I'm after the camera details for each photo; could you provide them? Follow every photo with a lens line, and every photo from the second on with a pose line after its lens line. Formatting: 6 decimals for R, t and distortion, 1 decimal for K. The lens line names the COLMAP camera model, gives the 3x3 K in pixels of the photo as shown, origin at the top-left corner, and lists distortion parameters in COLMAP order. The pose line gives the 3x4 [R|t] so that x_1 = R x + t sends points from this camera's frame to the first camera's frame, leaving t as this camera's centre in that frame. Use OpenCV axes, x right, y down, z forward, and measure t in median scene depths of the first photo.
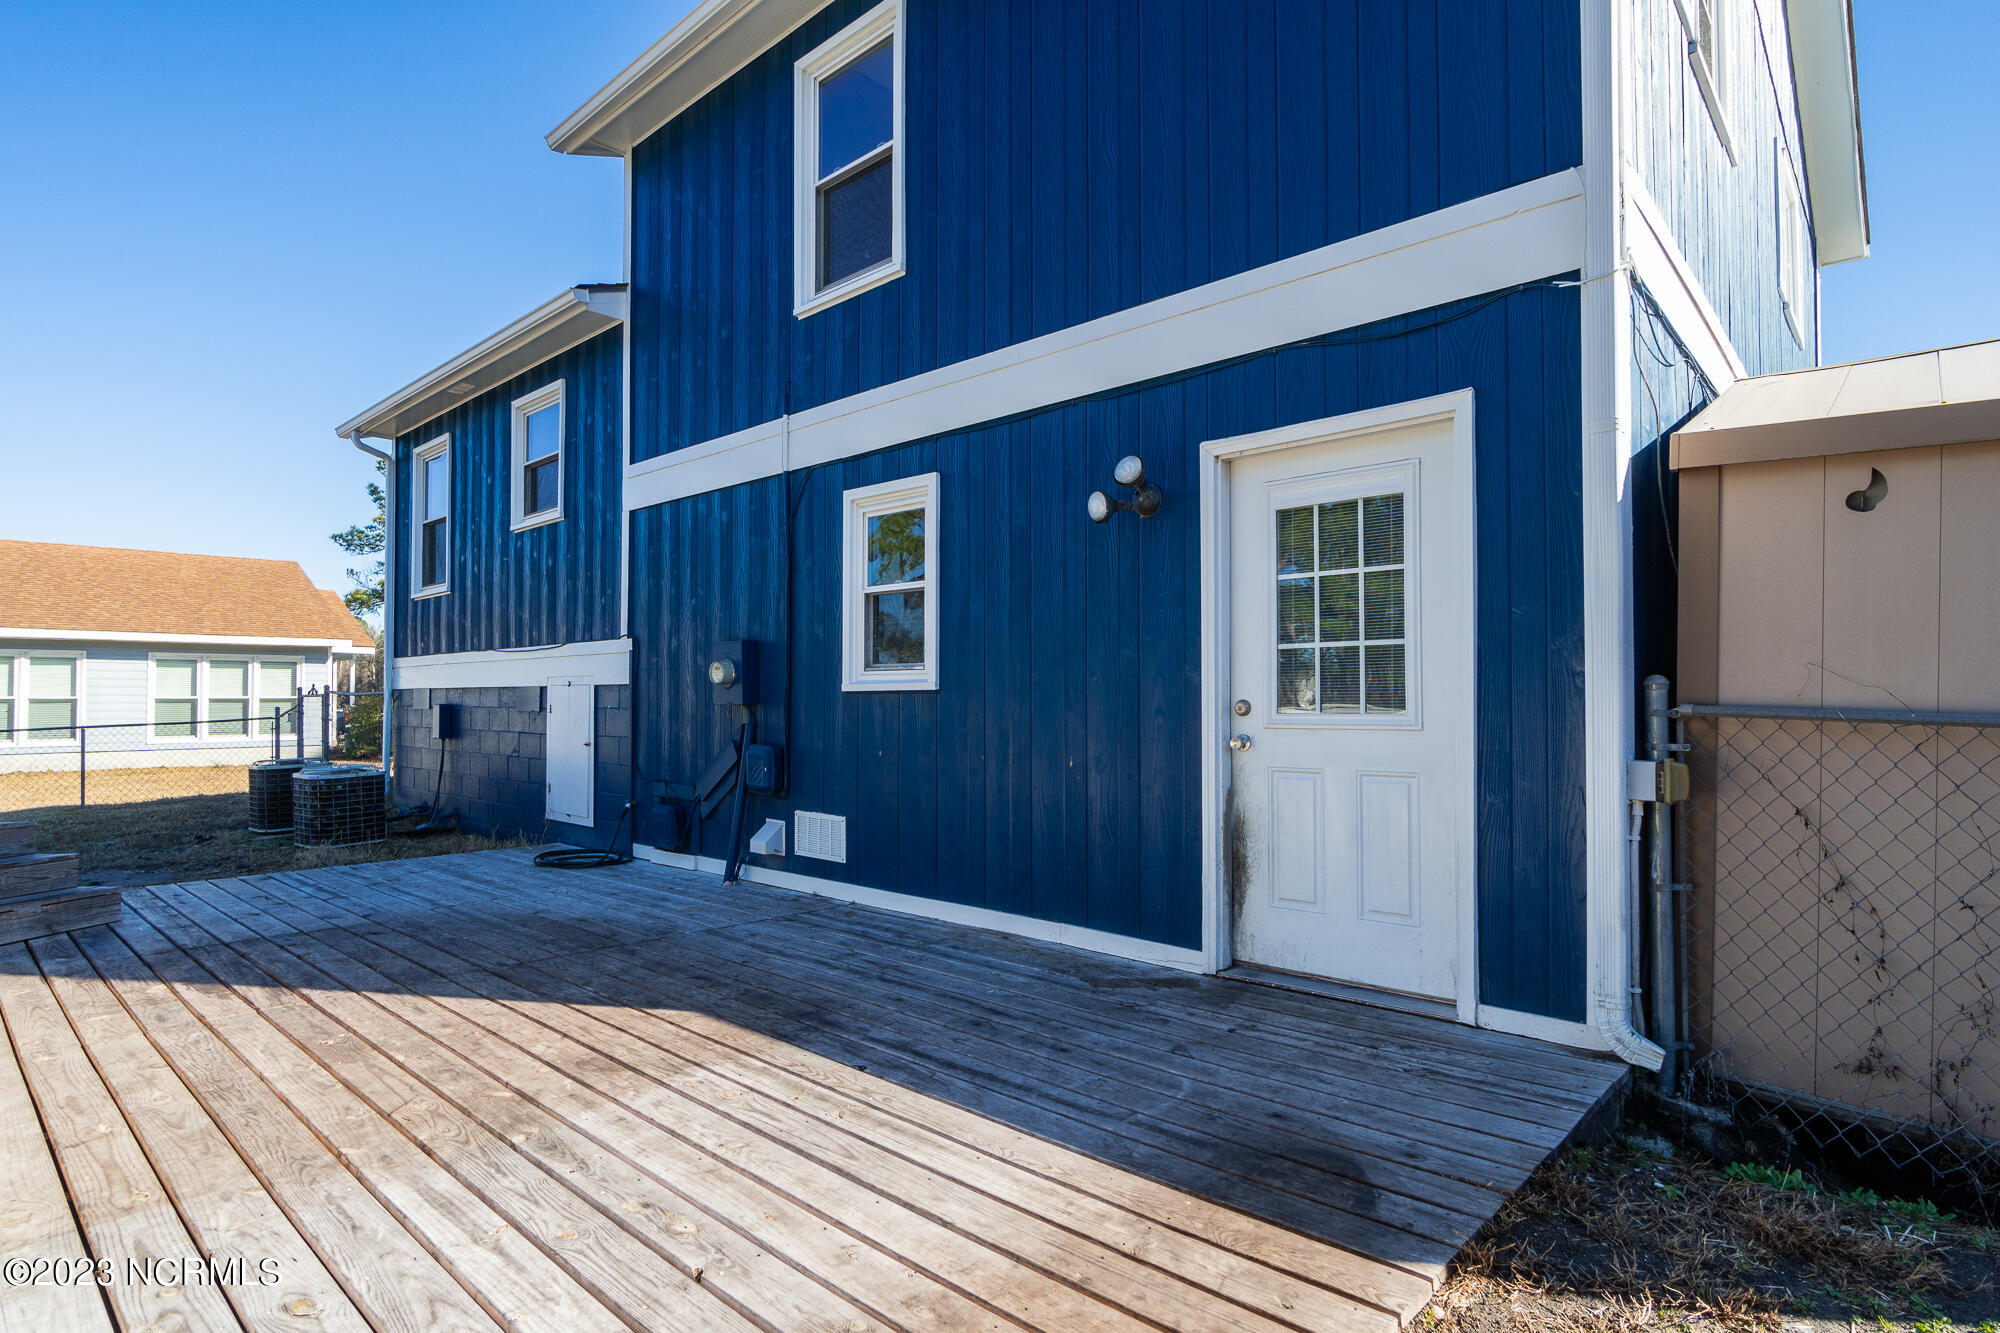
lens RADIAL K [[1018.9, 0, 995.6], [0, 1018.9, 674.4], [0, 0, 1]] dist [-0.005378, -0.000460]
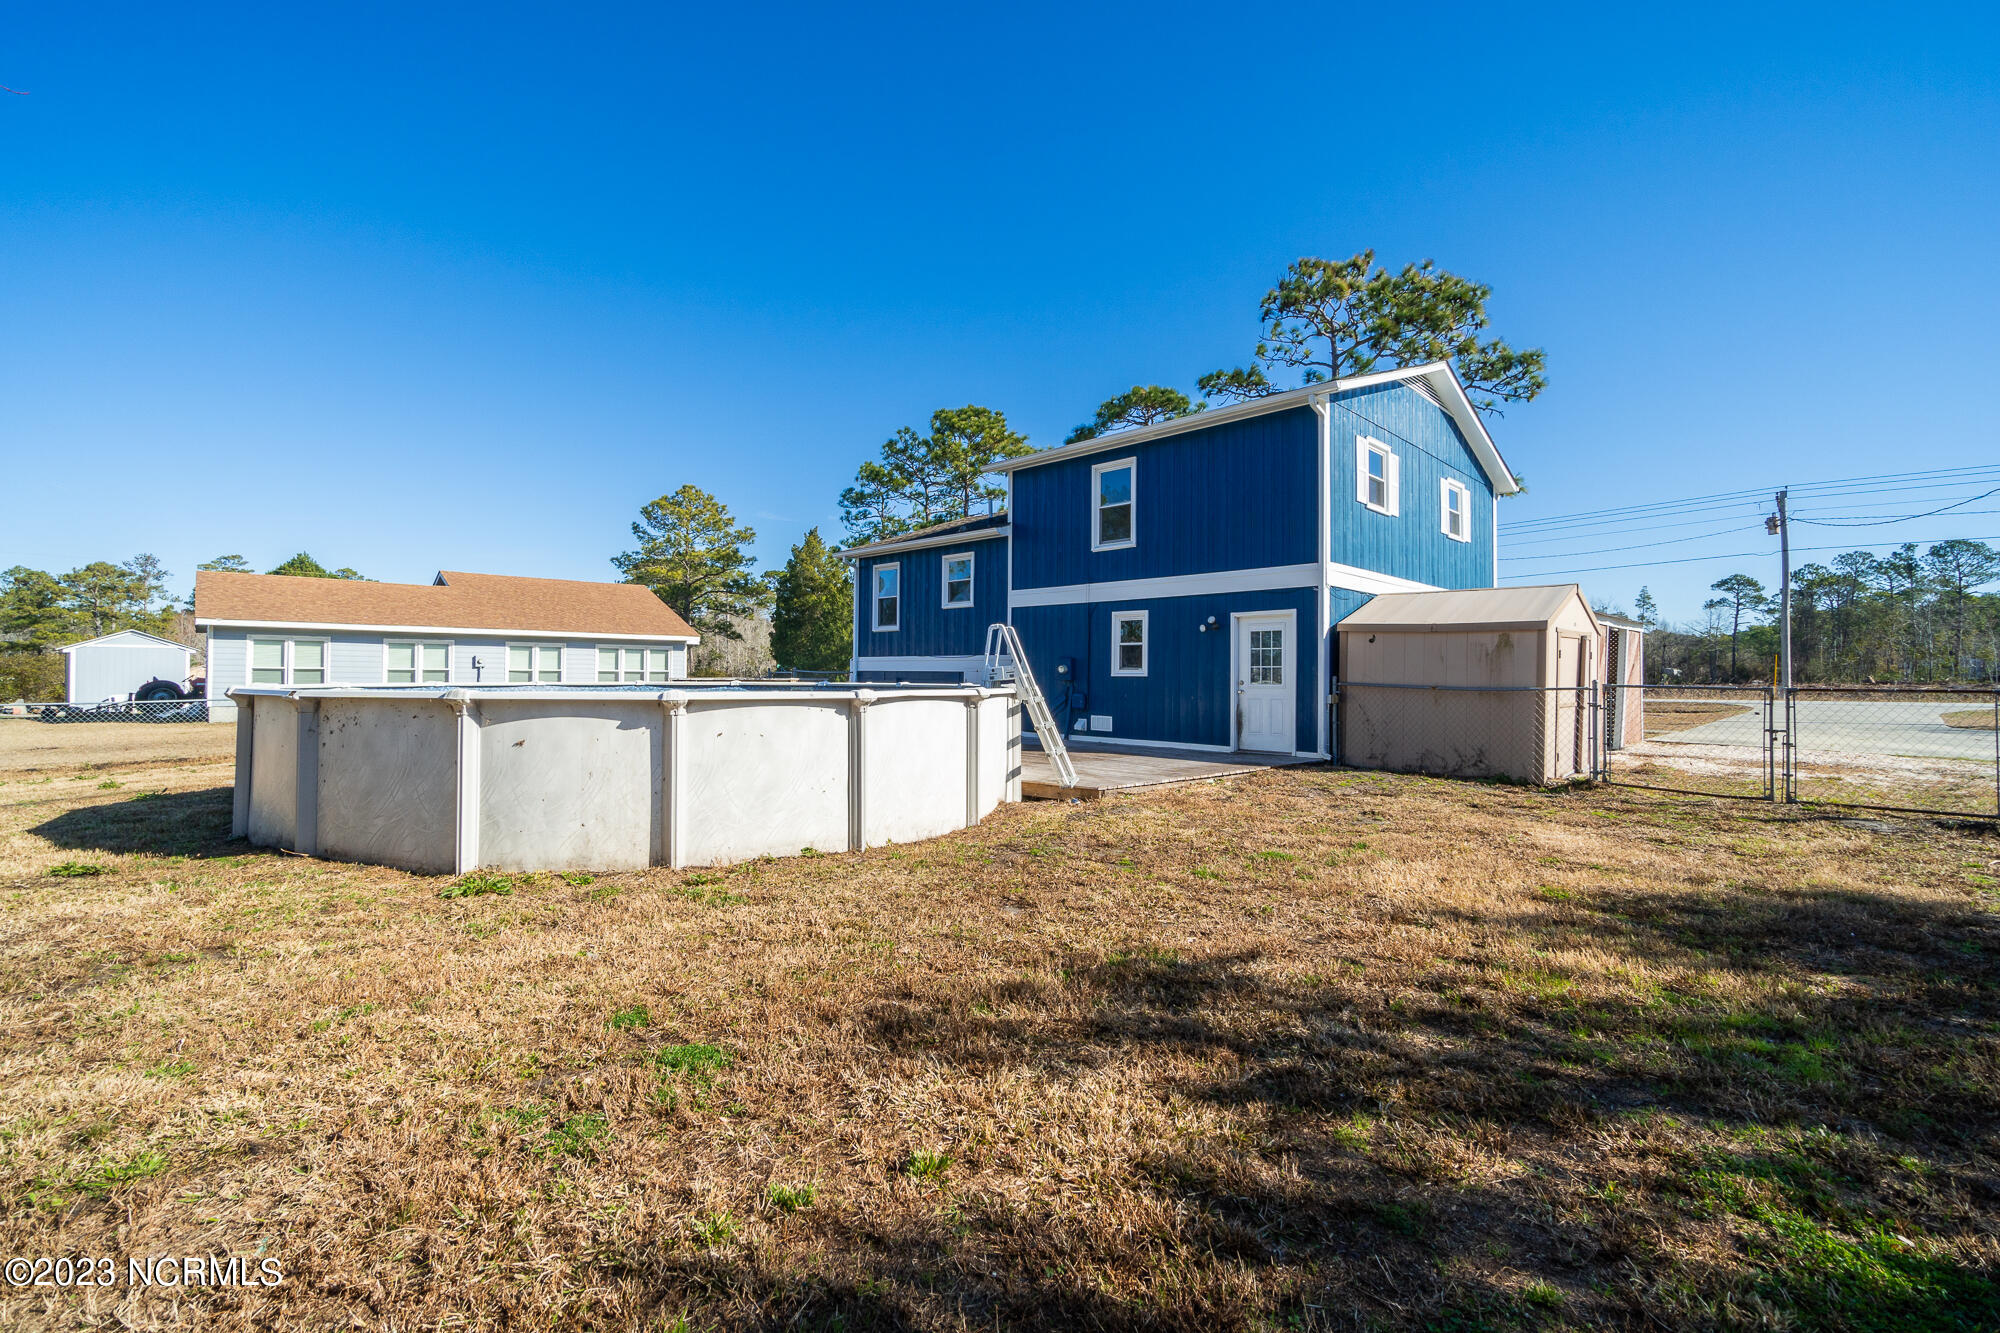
lens RADIAL K [[858.8, 0, 991.1], [0, 858.8, 653.3], [0, 0, 1]] dist [-0.002813, 0.000841]
pose [[0.998858, 0.009585, -0.046809, -0.373577], [-0.009640, 0.999953, -0.000950, -0.044795], [0.046798, 0.001400, 0.998903, -1.548011]]
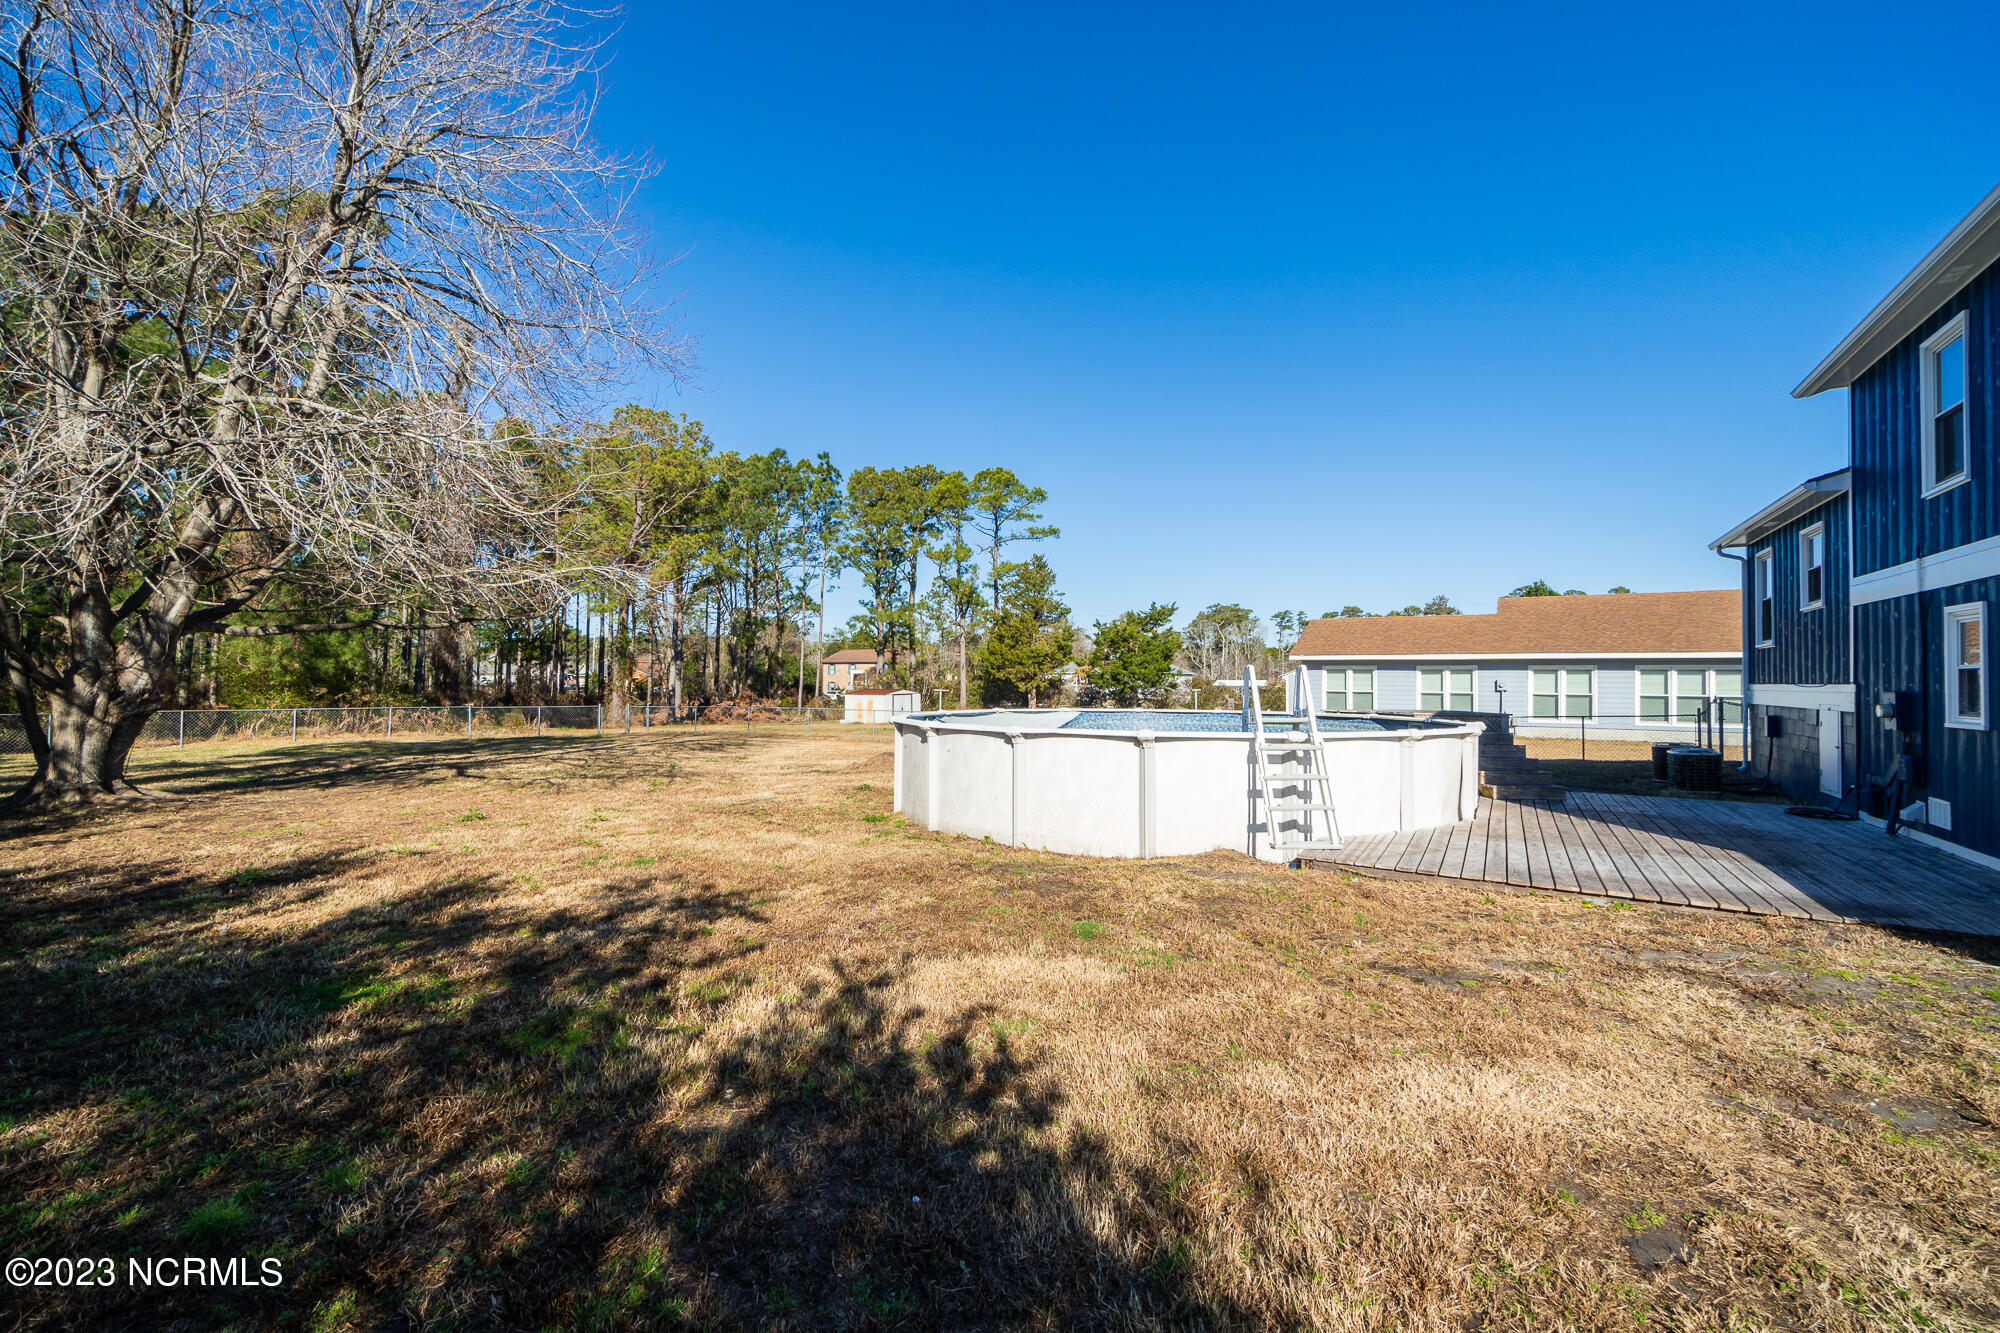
lens RADIAL K [[858.8, 0, 990.6], [0, 858.8, 664.4], [0, 0, 1]] dist [-0.002813, 0.000841]
pose [[0.202597, -0.013662, -0.979167, 0.859416], [0.014630, 0.999833, -0.010923, -0.088782], [0.979153, -0.012112, 0.202763, -0.774414]]
